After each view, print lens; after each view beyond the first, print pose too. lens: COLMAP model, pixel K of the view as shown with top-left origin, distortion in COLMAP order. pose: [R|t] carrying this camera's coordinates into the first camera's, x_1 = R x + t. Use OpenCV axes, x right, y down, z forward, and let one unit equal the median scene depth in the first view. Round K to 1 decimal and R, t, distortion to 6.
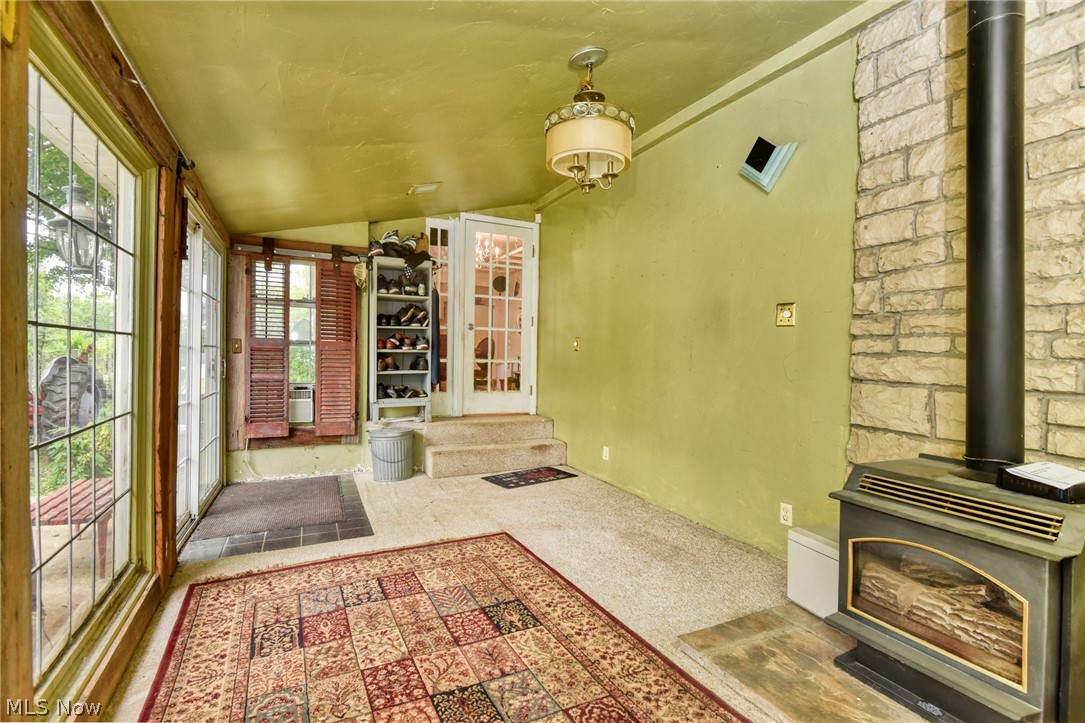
lens RADIAL K [[527.1, 0, 566.5], [0, 527.1, 359.3], [0, 0, 1]] dist [0.049176, -0.045662]
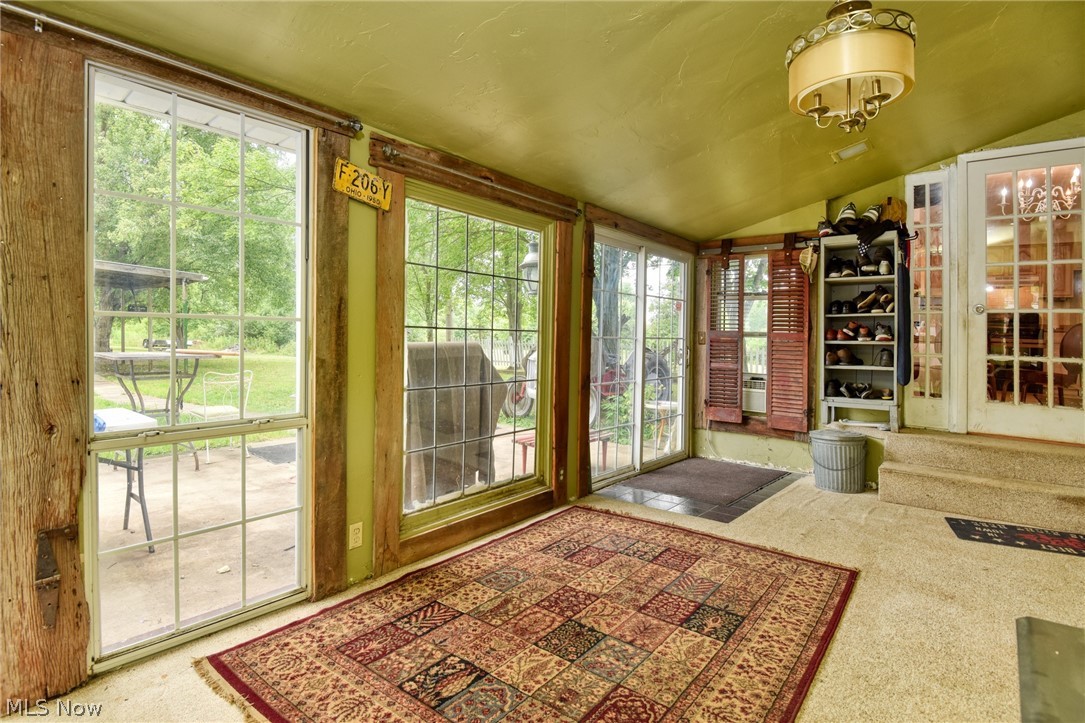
lens RADIAL K [[568.0, 0, 498.7], [0, 568.0, 342.3], [0, 0, 1]] dist [0.019702, -0.000436]
pose [[0.380632, 0.001913, -0.924724, 0.523341], [-0.021247, 0.999752, -0.006677, 0.003143], [0.924482, 0.022189, 0.380579, 0.194611]]
